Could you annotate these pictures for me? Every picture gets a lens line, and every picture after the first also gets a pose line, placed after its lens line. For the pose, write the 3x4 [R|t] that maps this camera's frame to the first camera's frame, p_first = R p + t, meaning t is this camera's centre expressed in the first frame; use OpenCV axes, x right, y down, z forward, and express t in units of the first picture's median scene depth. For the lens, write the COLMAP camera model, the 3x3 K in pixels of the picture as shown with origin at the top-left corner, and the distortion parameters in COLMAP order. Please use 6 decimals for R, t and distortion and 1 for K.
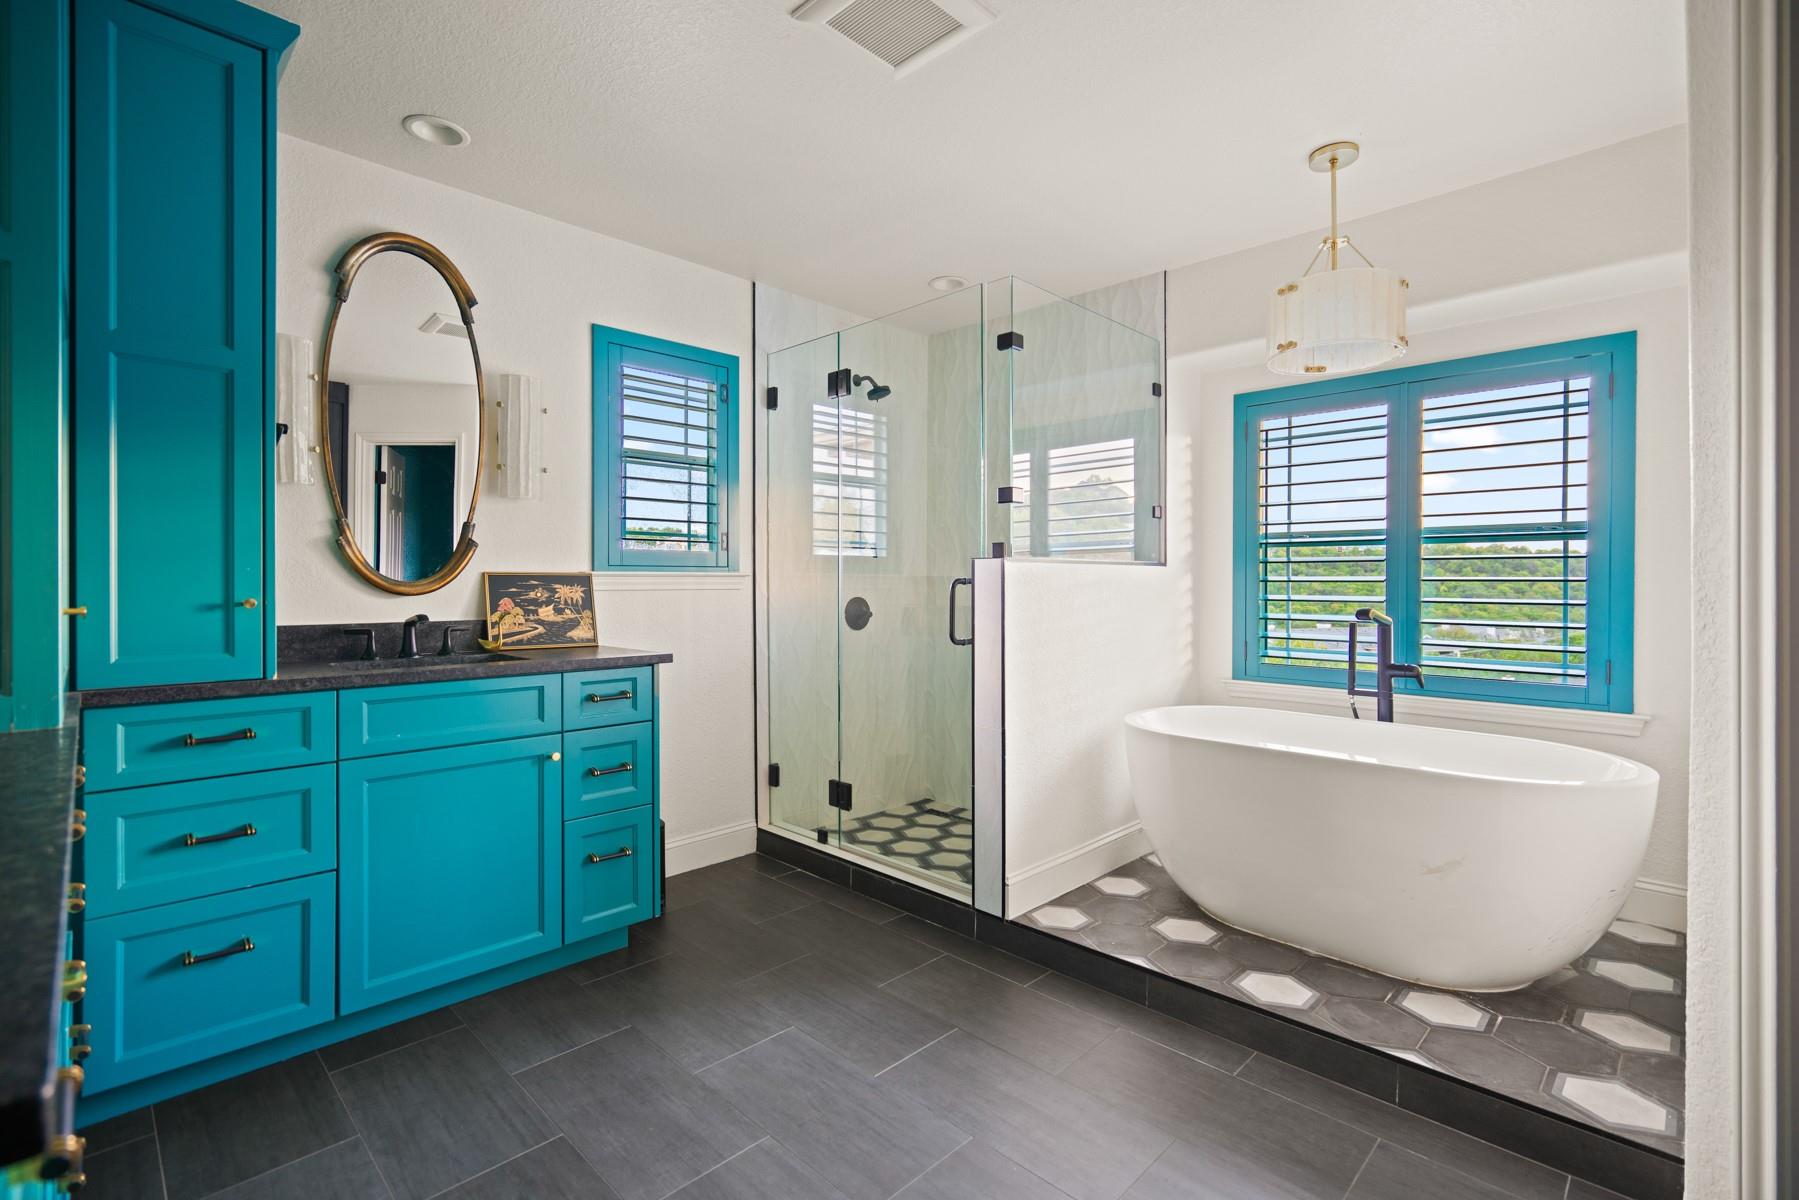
lens RADIAL K [[820.1, 0, 886.0], [0, 820.1, 573.5], [0, 0, 1]] dist [-0.004164, 0.003197]
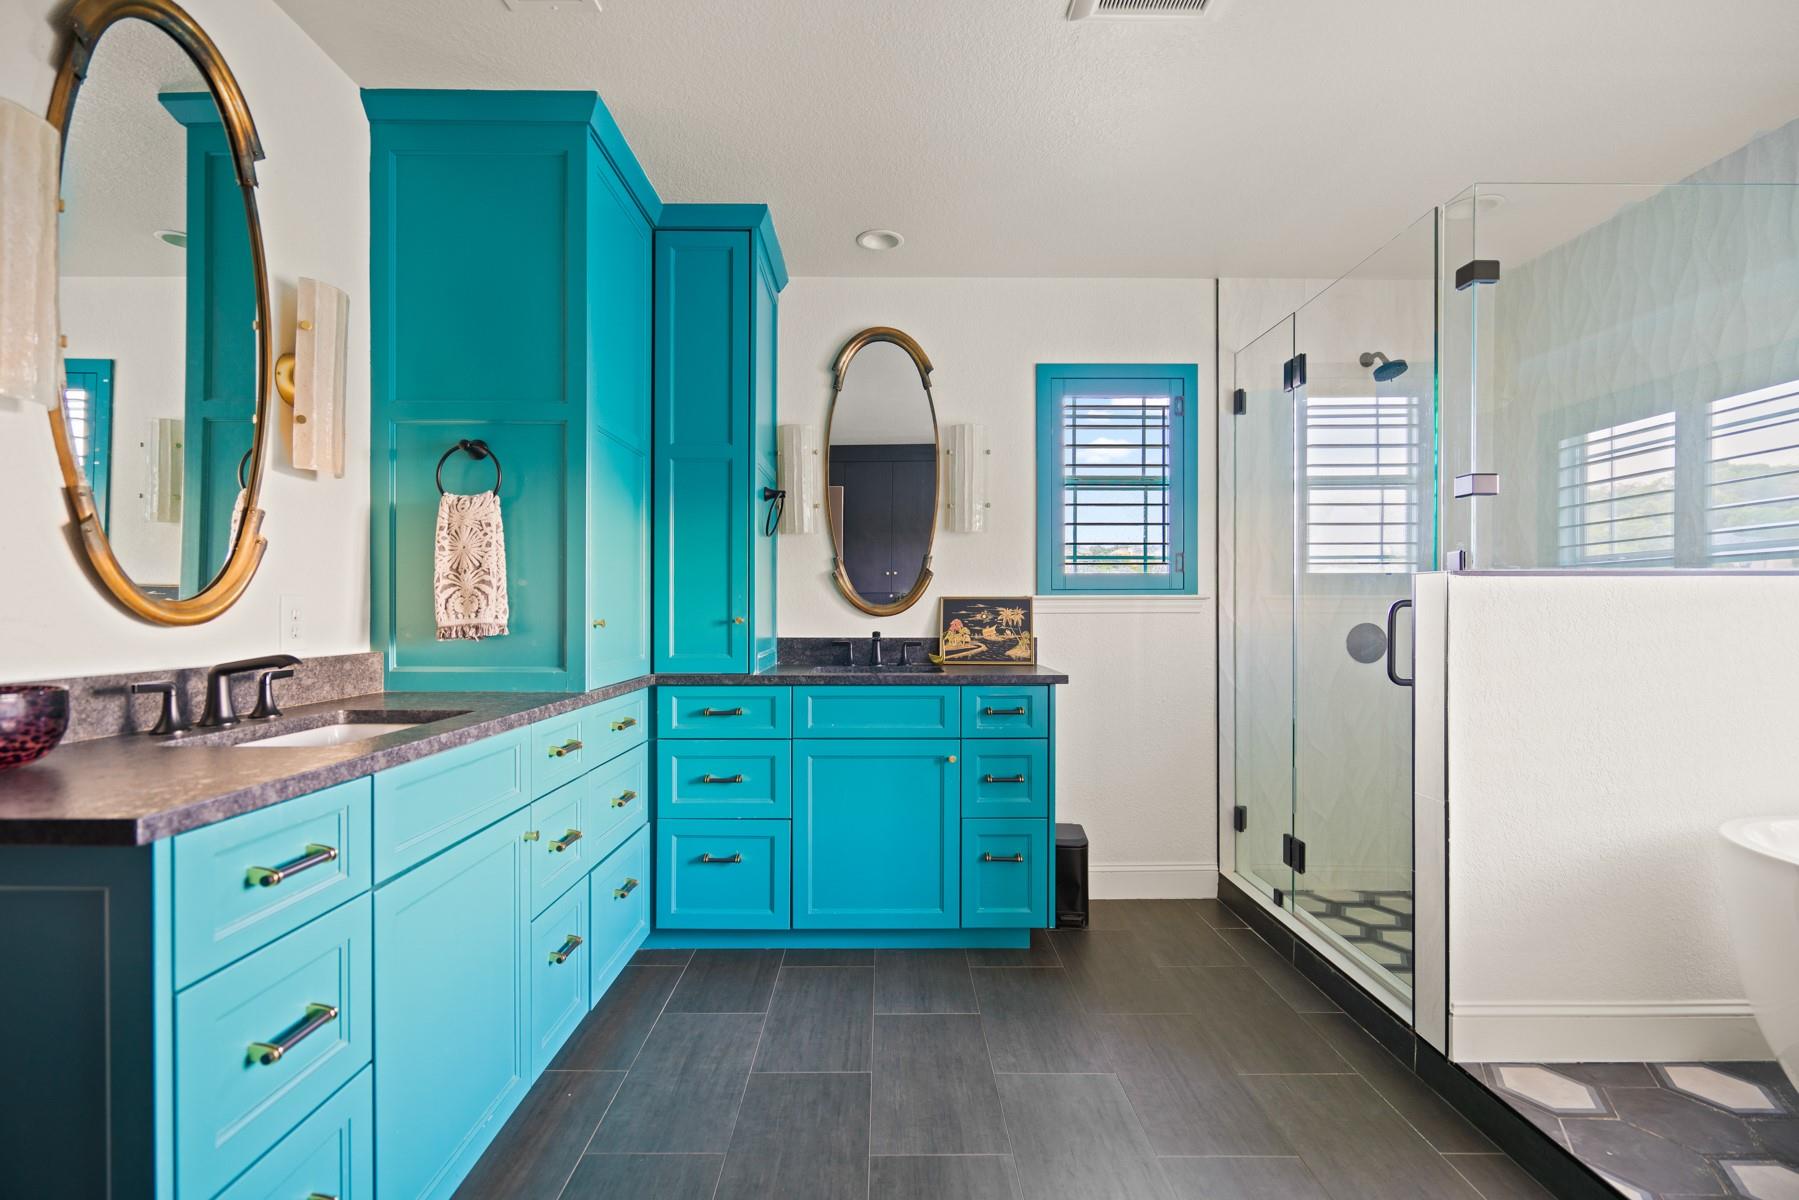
lens RADIAL K [[820.1, 0, 891.5], [0, 820.1, 600.7], [0, 0, 1]] dist [-0.004164, 0.003197]
pose [[0.713879, -0.005823, -0.700245, 0.286874], [0.008638, 0.999963, 0.000492, 0.002285], [0.700216, -0.006400, 0.713903, 0.113372]]
